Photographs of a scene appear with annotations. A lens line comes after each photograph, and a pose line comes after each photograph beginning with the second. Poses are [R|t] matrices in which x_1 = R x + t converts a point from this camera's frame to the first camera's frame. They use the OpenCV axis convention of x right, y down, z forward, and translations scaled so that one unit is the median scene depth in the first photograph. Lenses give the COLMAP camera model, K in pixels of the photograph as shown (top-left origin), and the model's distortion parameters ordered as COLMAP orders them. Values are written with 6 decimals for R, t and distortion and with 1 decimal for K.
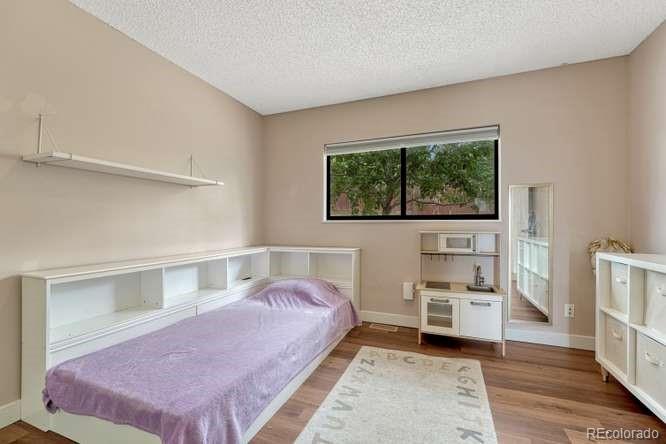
lens RADIAL K [[284.7, 0, 337.3], [0, 284.7, 221.8], [0, 0, 1]] dist [-0.010415, 0.001281]
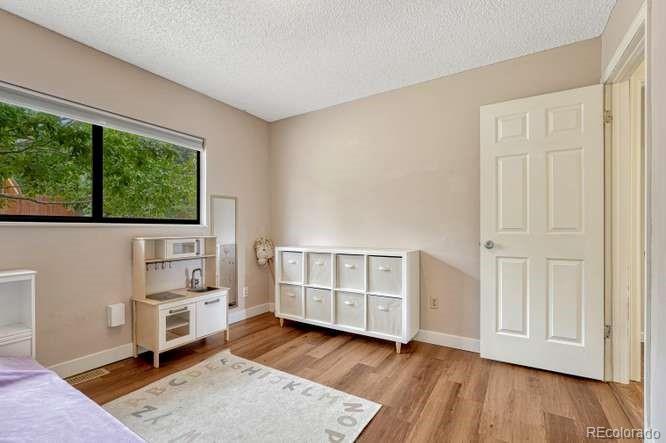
lens RADIAL K [[288.8, 0, 337.2], [0, 288.8, 227.0], [0, 0, 1]] dist [0.005411, 0.000088]
pose [[0.198934, 0.003205, 0.980008, -0.479022], [-0.007389, 0.999971, -0.001771, -0.000500], [-0.979985, -0.006889, 0.198952, 0.297603]]
